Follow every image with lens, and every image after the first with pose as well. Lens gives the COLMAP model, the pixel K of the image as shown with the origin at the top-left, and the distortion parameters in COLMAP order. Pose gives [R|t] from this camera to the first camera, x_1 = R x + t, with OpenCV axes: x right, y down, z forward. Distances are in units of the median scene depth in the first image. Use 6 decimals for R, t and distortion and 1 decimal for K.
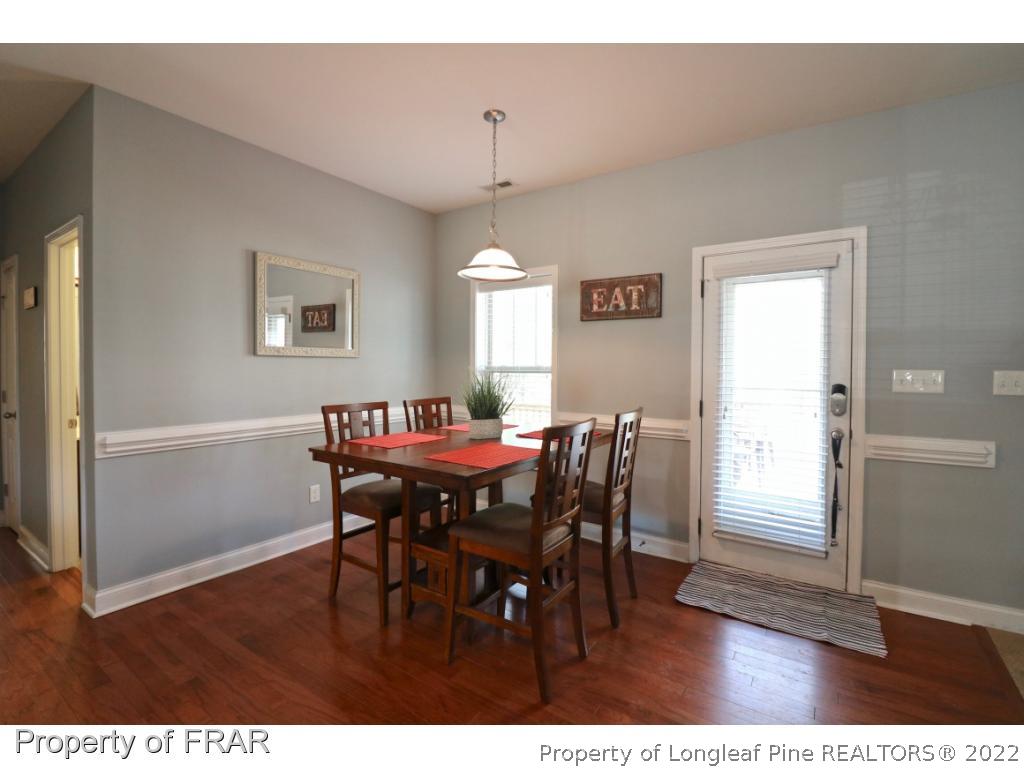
lens RADIAL K [[476.1, 0, 508.9], [0, 476.1, 380.3], [0, 0, 1]] dist [-0.015202, -0.001607]
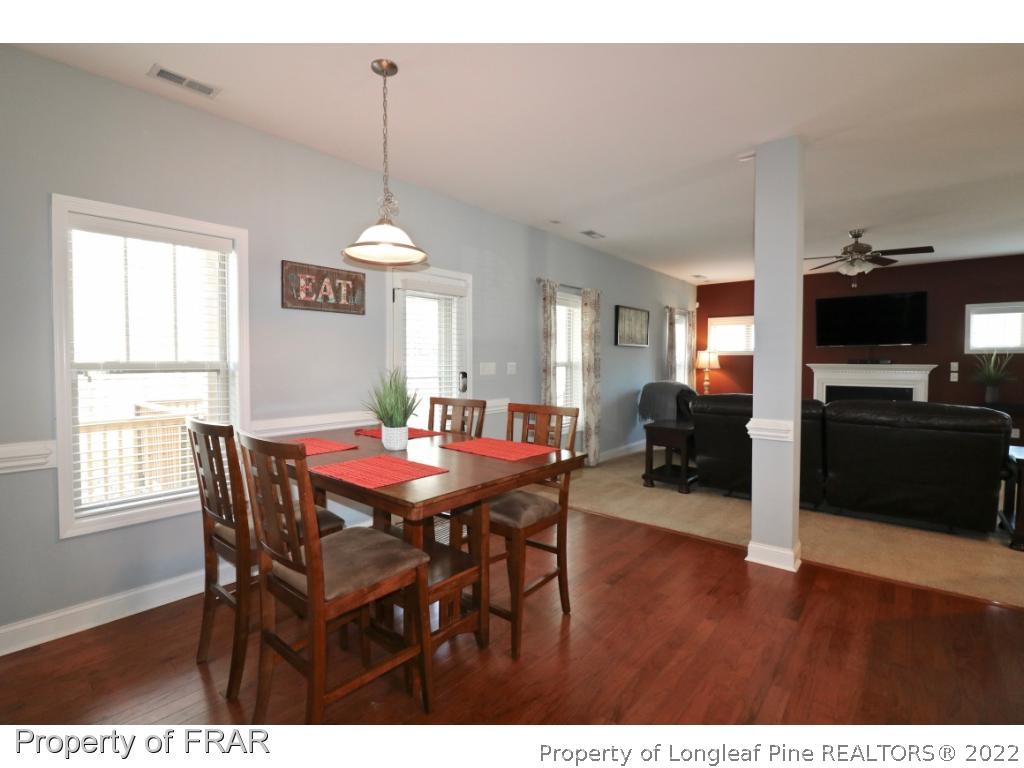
lens RADIAL K [[476.1, 0, 511.4], [0, 476.1, 378.8], [0, 0, 1]] dist [-0.015202, -0.001607]
pose [[0.107661, -0.044047, 0.993211, -0.685622], [0.022577, 0.998869, 0.041851, -0.025642], [-0.993931, 0.017918, 0.108534, 0.536284]]
